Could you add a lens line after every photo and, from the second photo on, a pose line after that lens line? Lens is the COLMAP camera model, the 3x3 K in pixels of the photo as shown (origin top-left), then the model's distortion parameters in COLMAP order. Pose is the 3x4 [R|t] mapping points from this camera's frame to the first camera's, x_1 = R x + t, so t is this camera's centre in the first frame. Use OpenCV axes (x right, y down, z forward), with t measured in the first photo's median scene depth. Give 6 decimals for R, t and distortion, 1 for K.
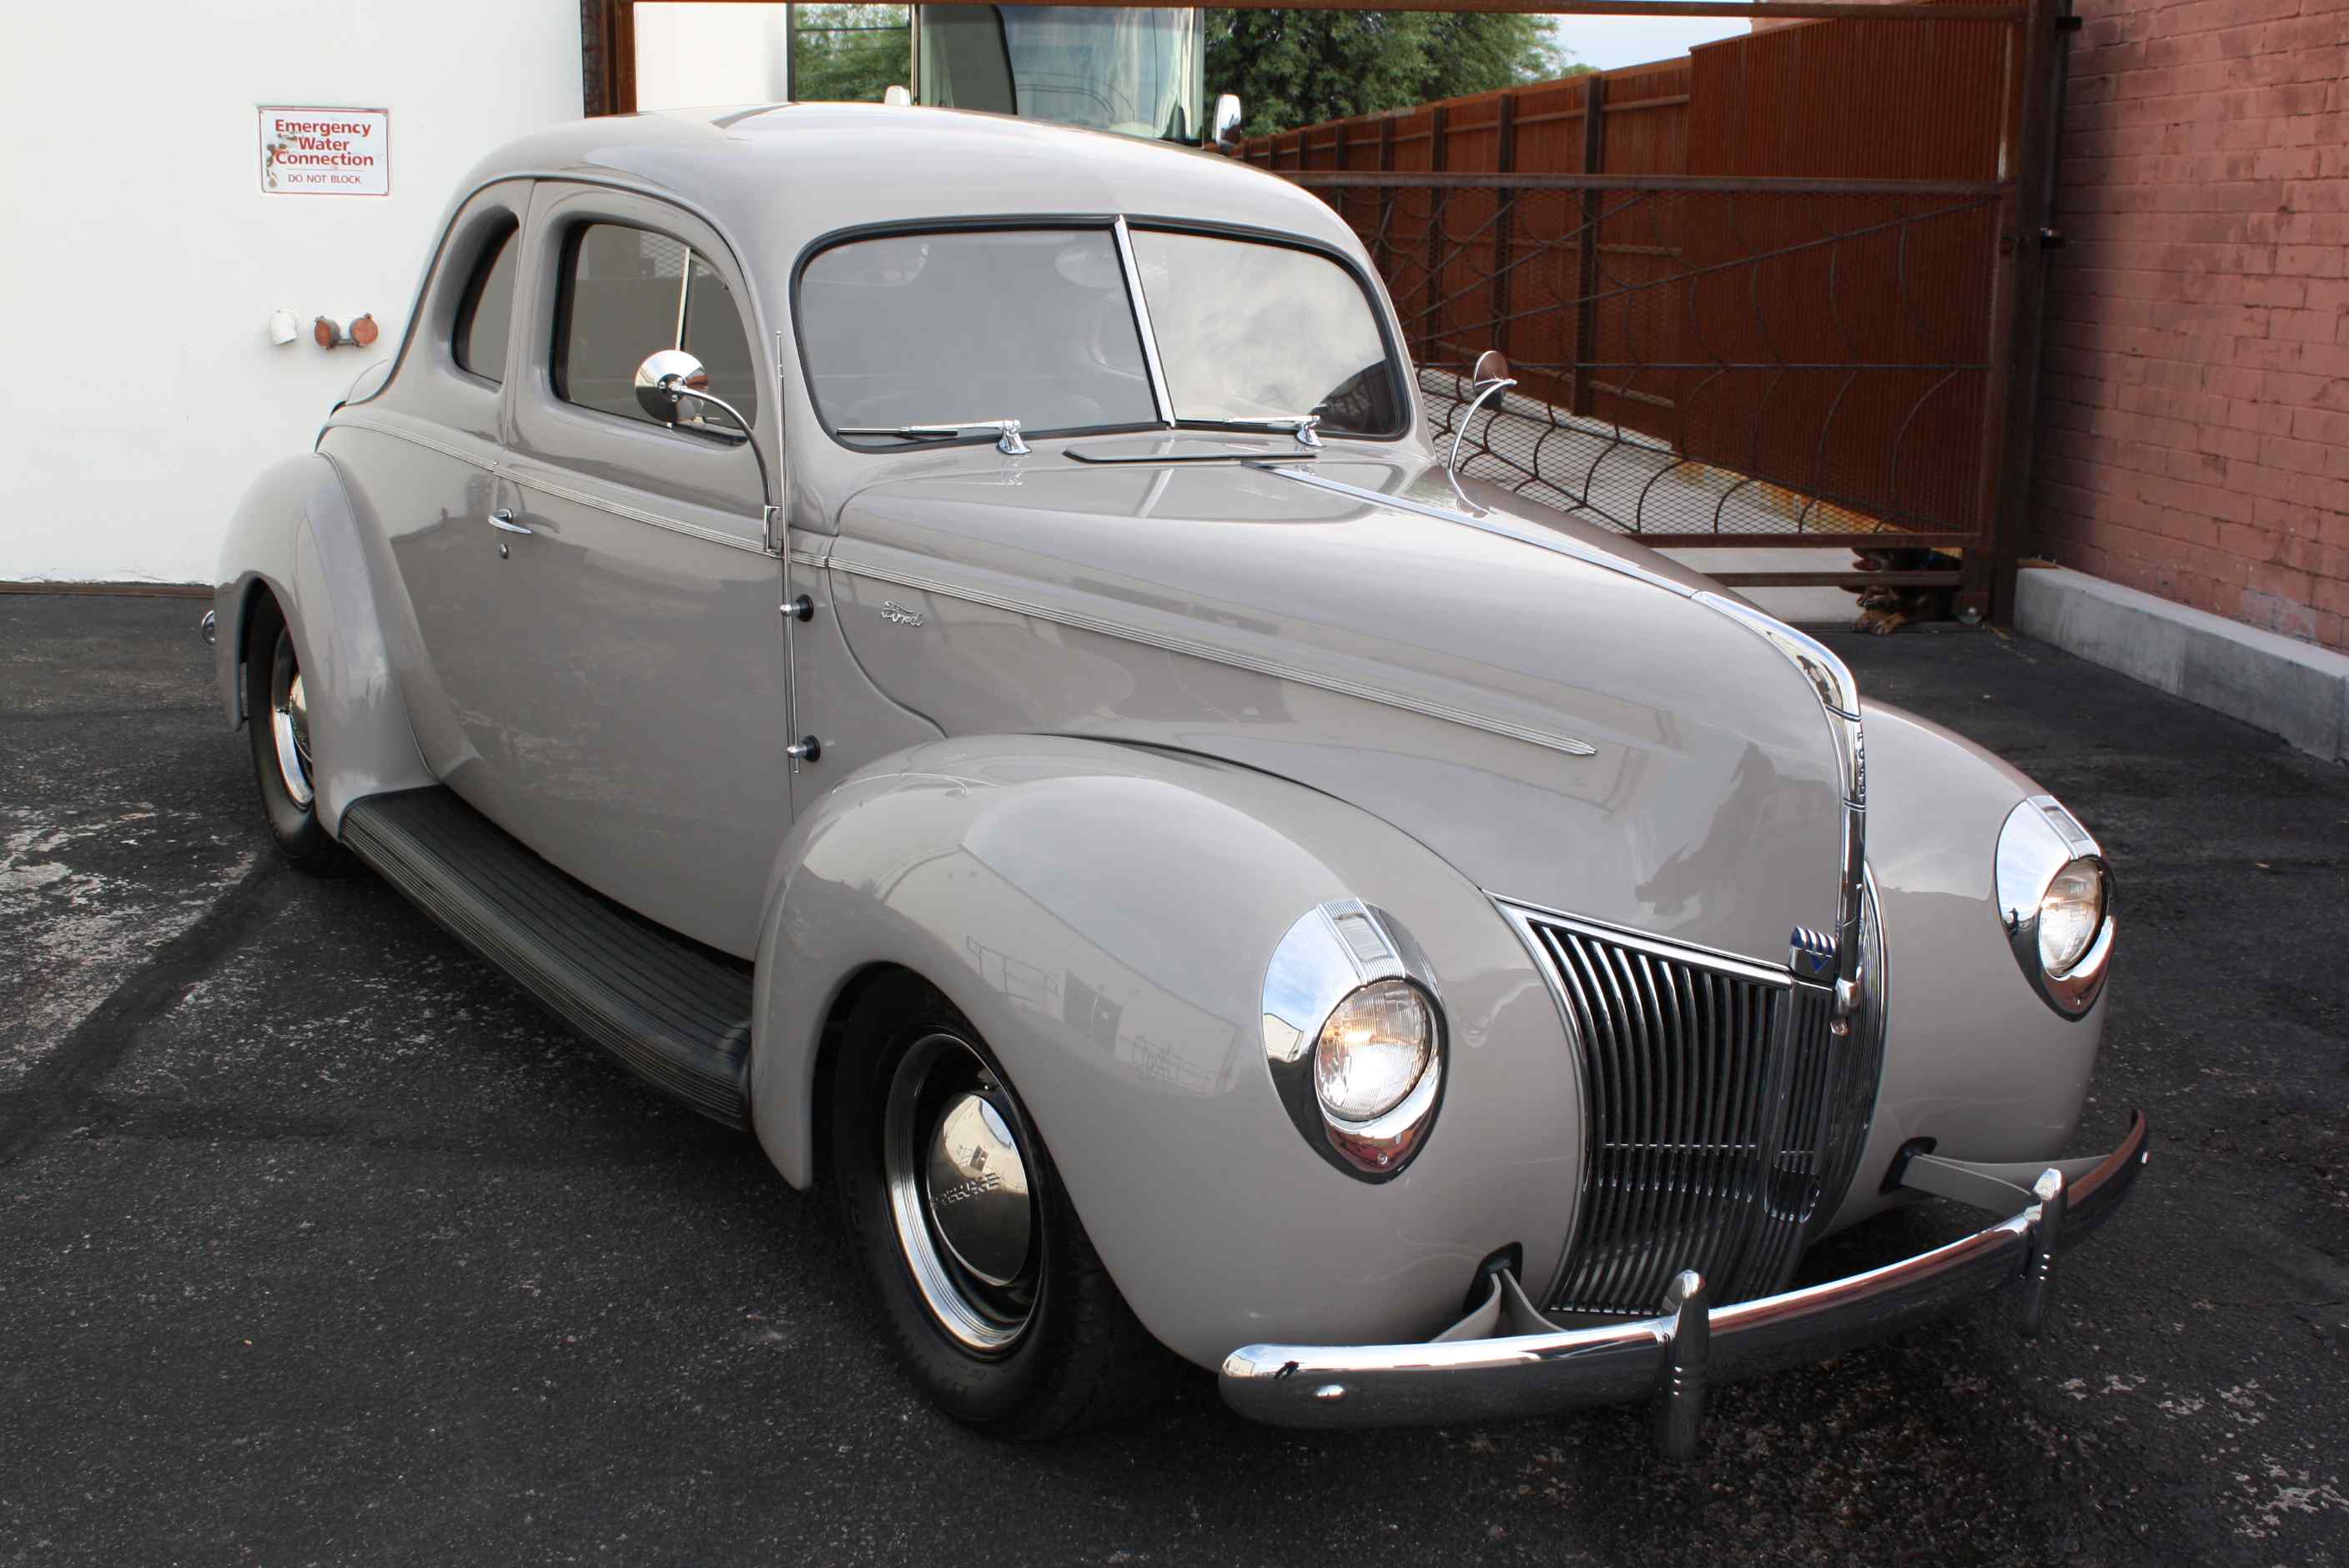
lens RADIAL K [[2507.1, 0, 1190.6], [0, 2507.1, 785.3], [0, 0, 1]] dist [-0.133294, 0.170792]
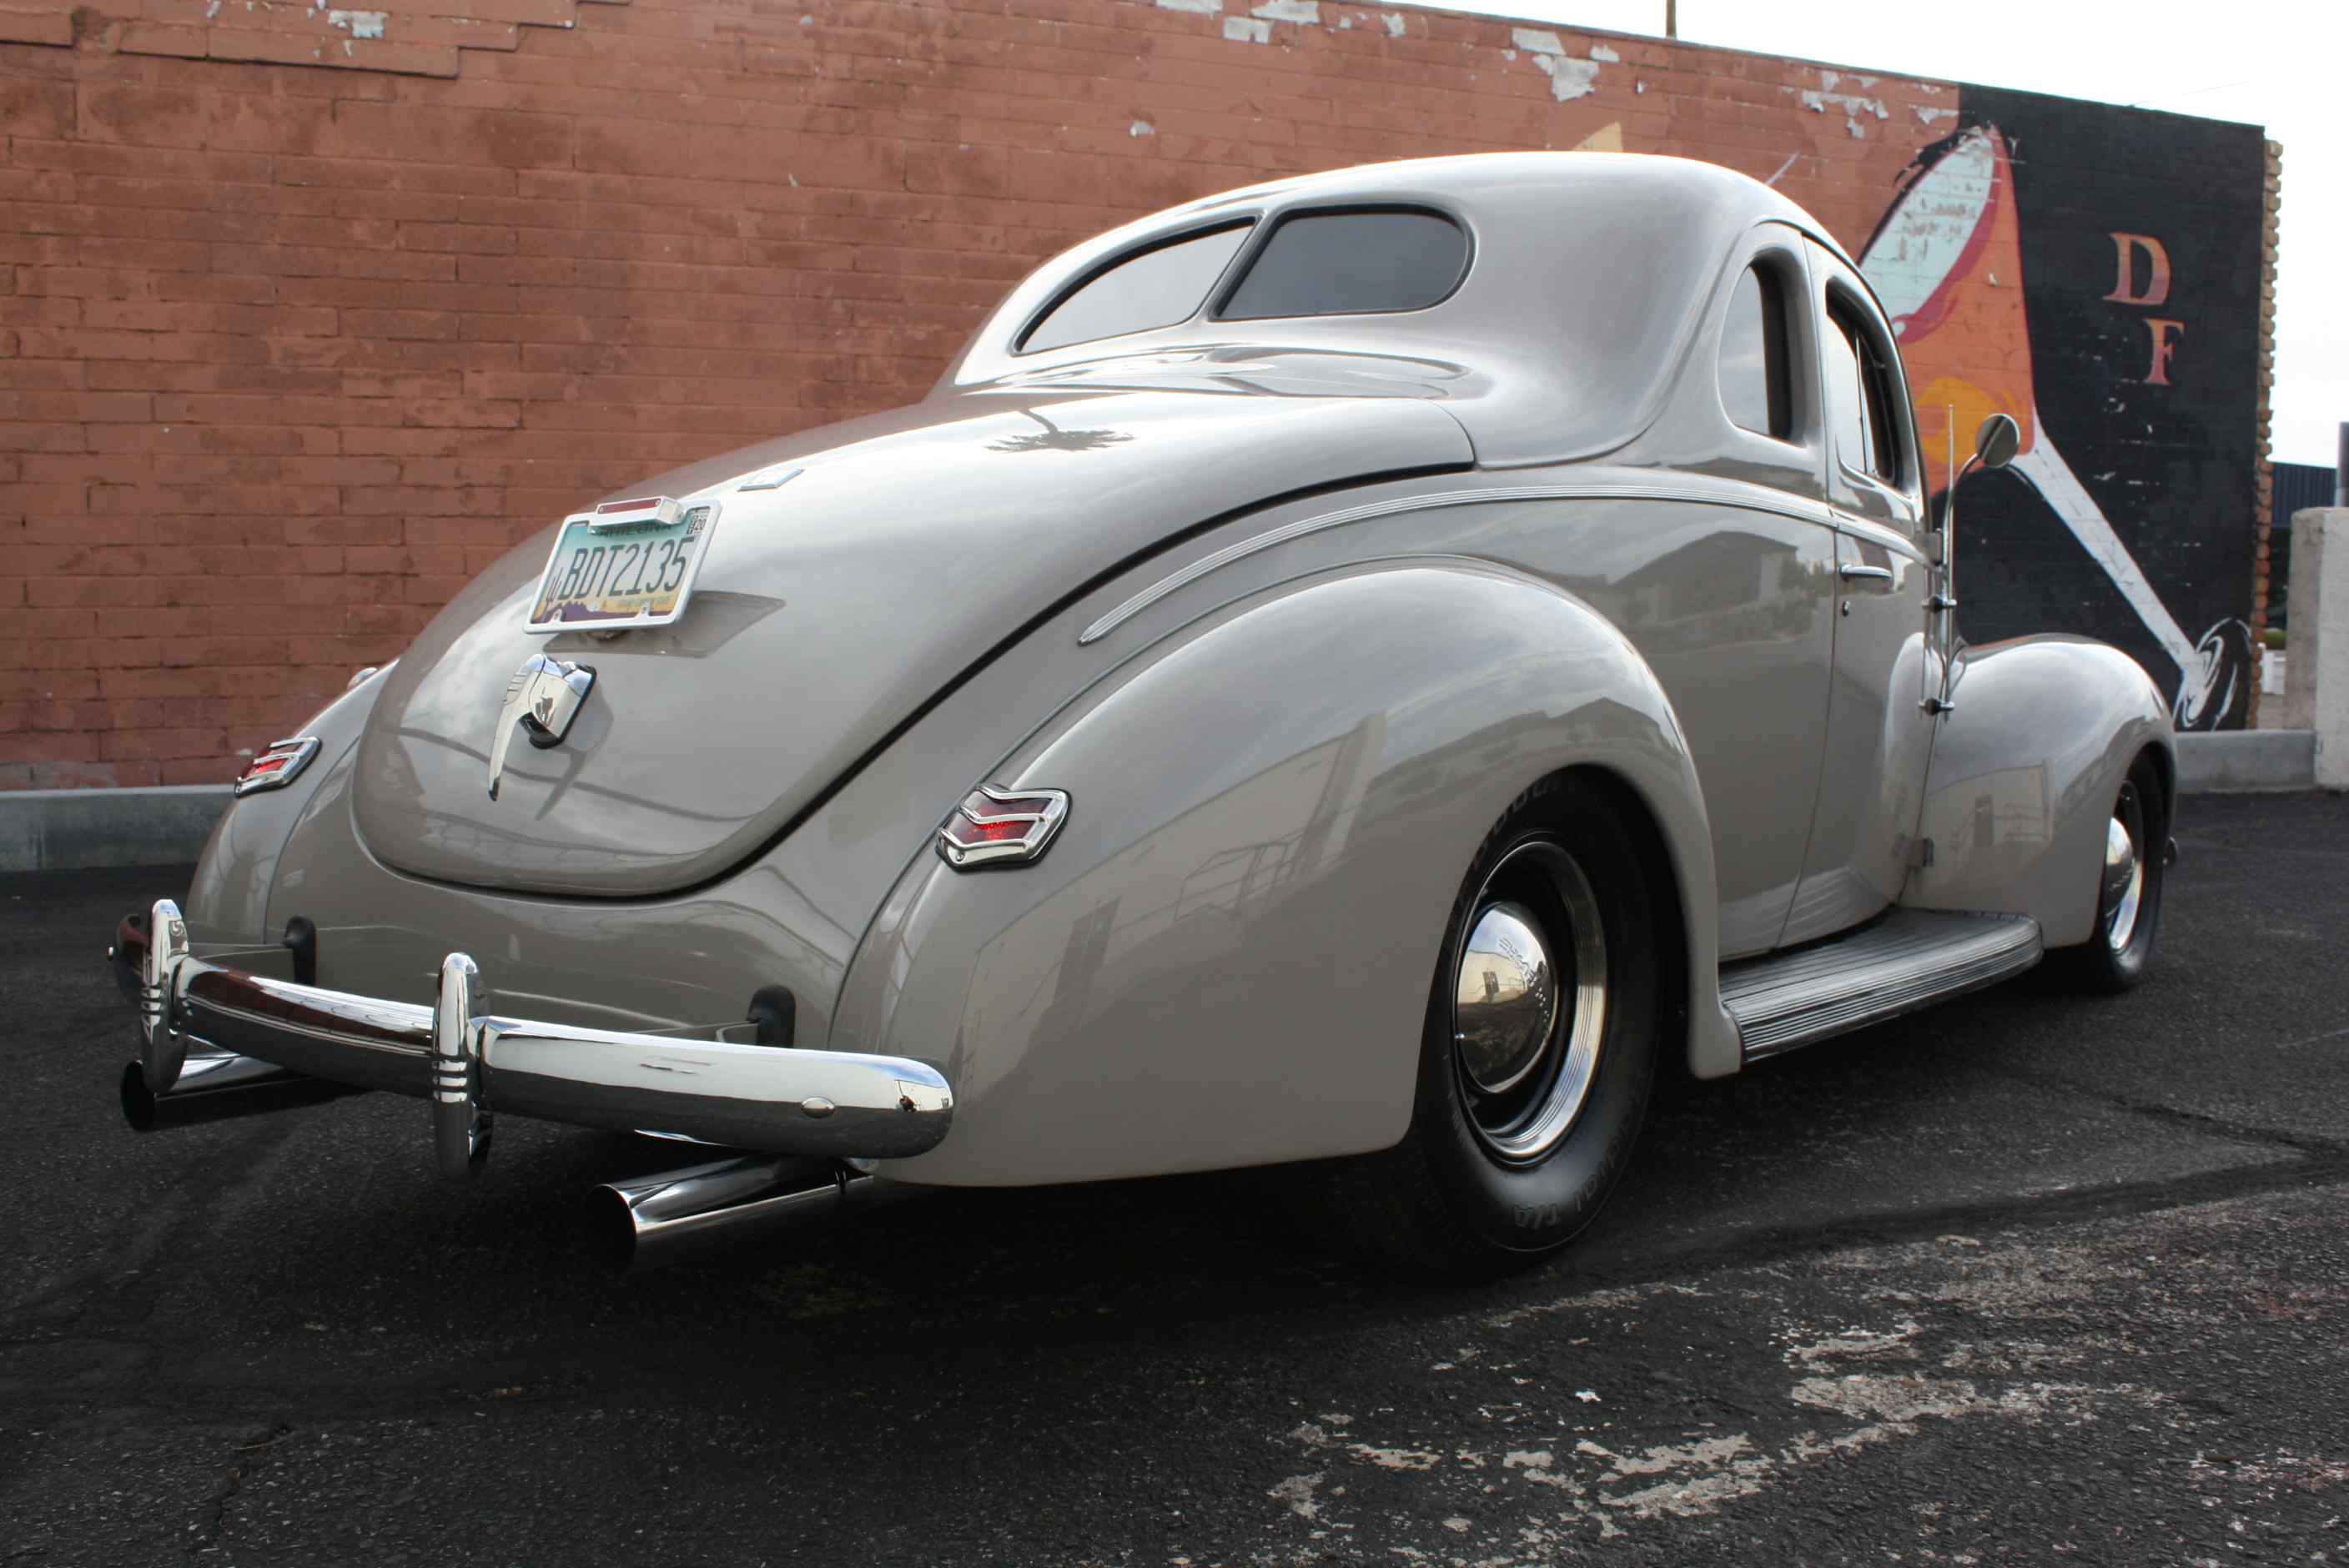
lens RADIAL K [[2186.7, 0, 1189.5], [0, 2186.7, 781.1], [0, 0, 1]] dist [-0.156011, 0.156618]
pose [[-0.298372, -0.098866, 0.949315, -0.757772], [0.202122, 0.965517, 0.164081, -0.164571], [-0.932803, 0.240835, -0.268100, 1.116130]]
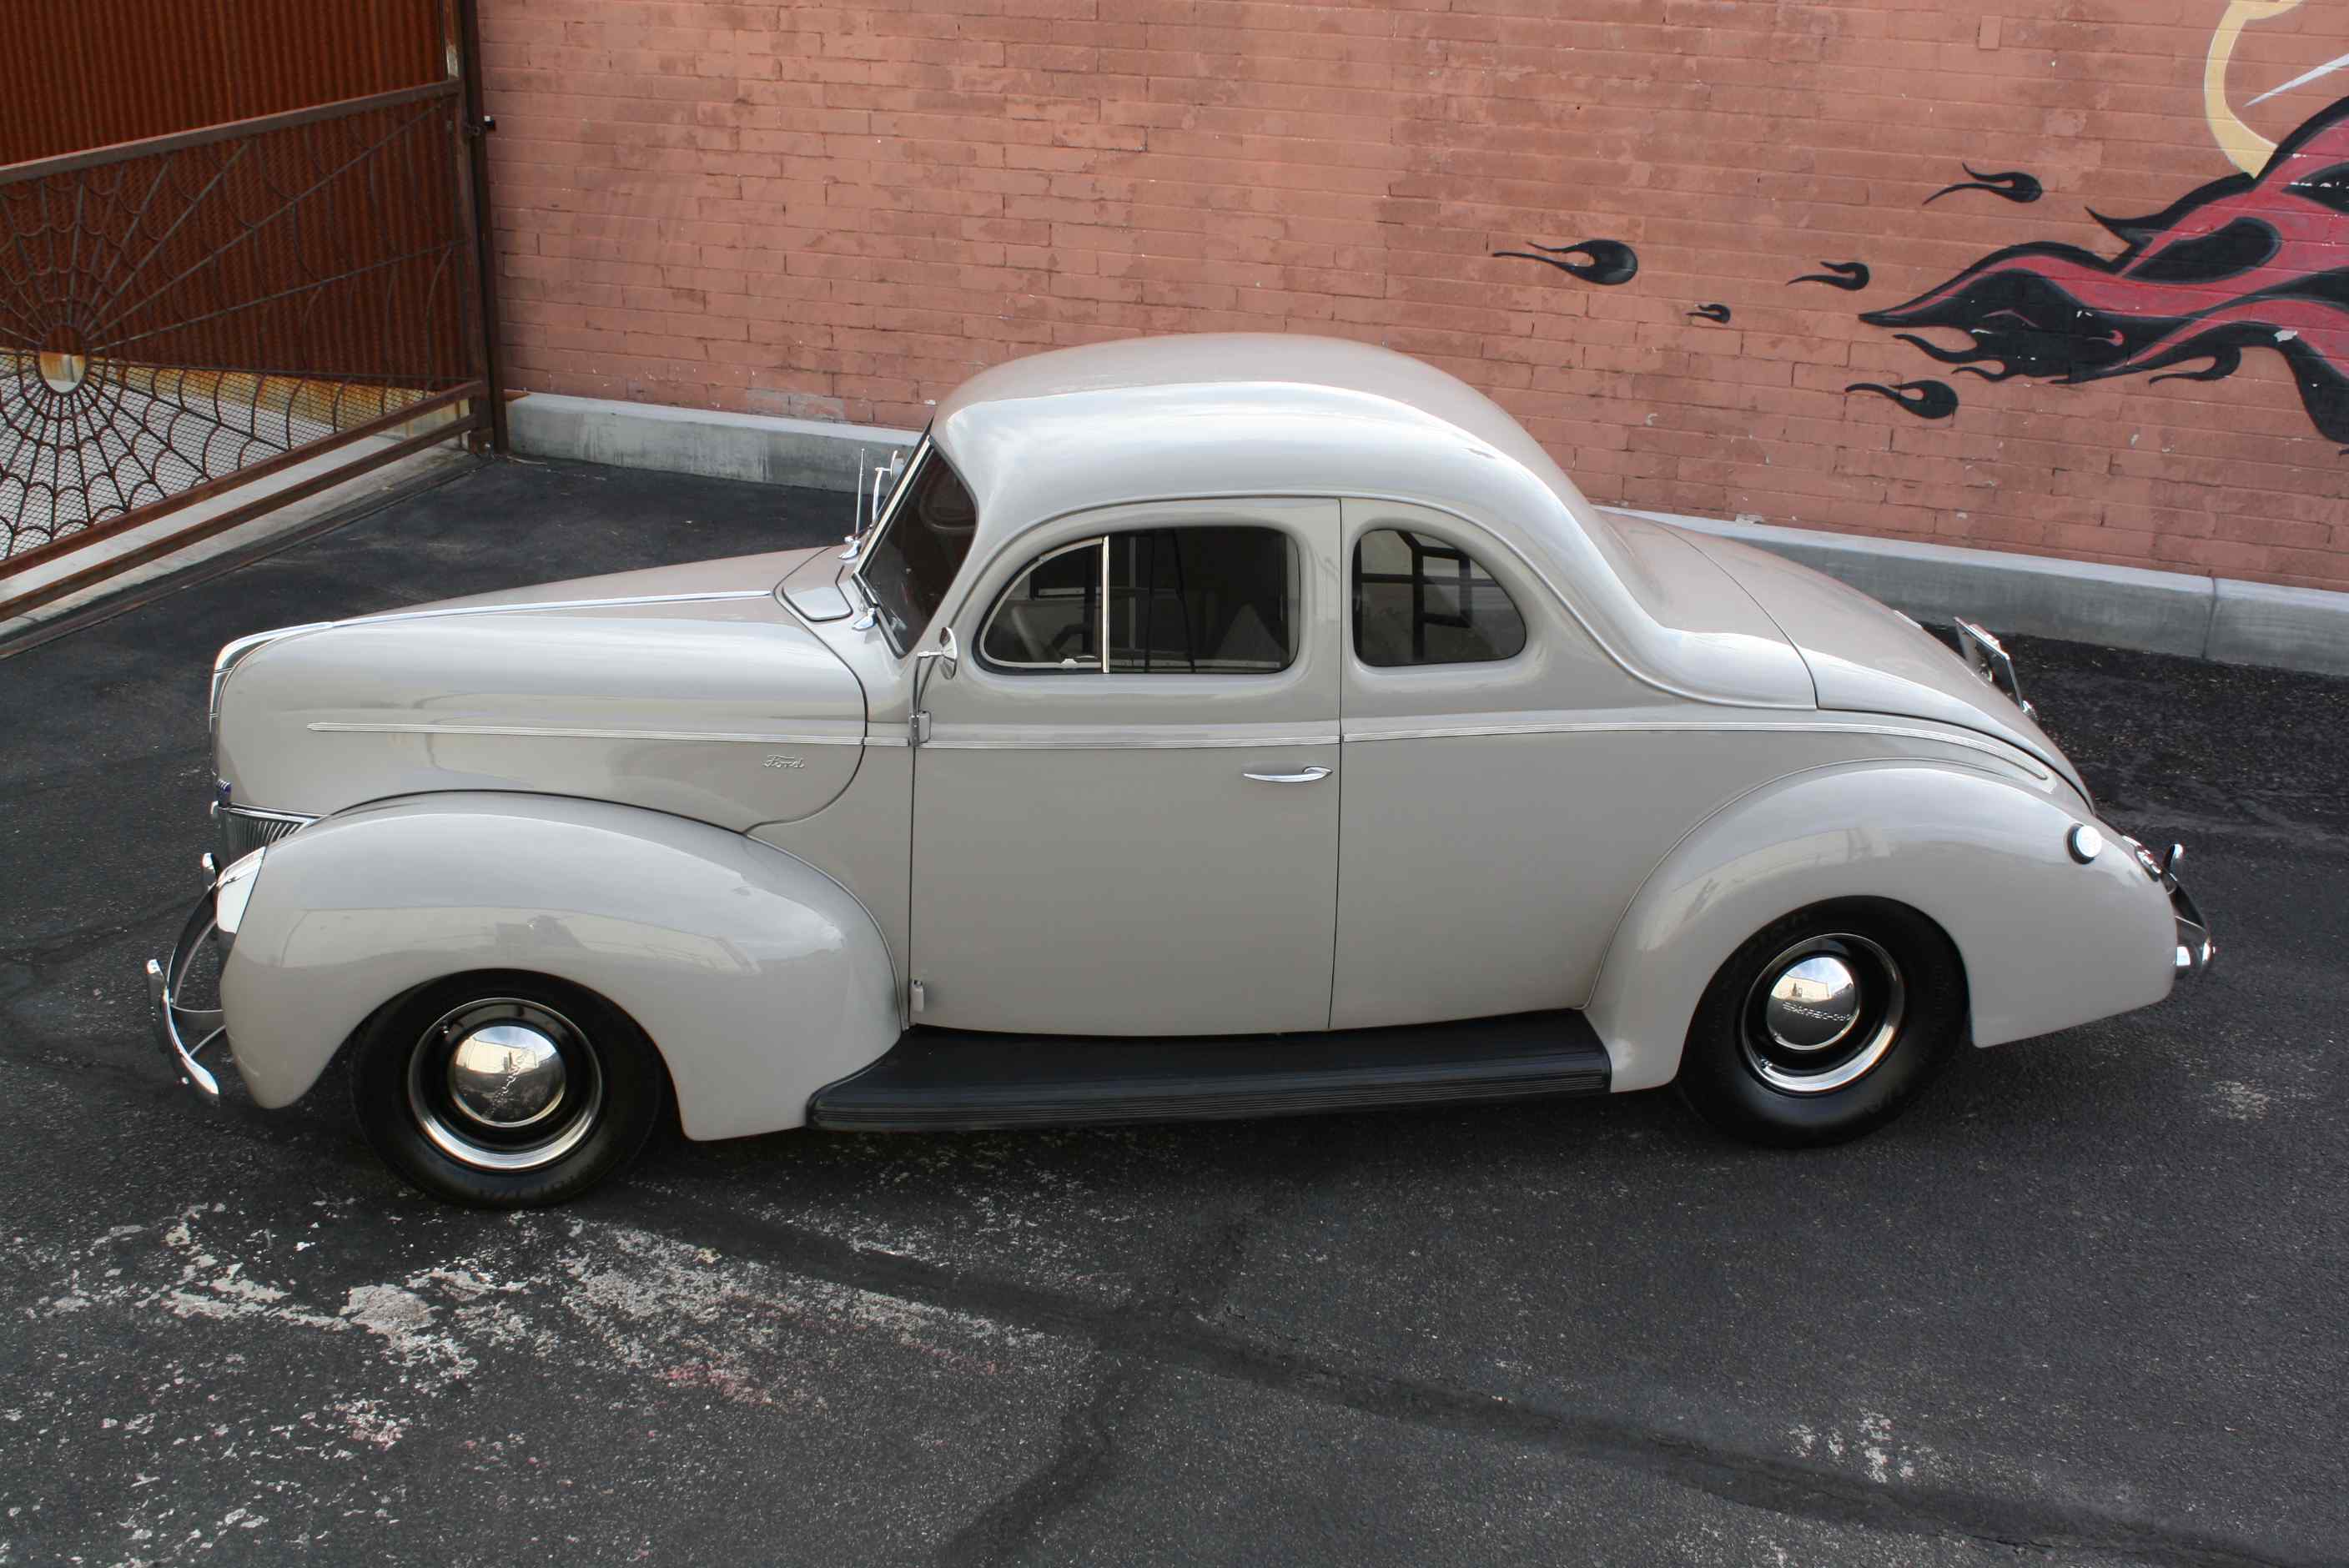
lens RADIAL K [[2507.1, 0, 1190.6], [0, 2507.1, 785.3], [0, 0, 1]] dist [-0.133294, 0.170792]
pose [[0.409257, -0.342731, 0.845603, -0.972509], [0.181420, 0.938832, 0.292714, -0.329489], [-0.894201, 0.033614, 0.446402, 0.293511]]
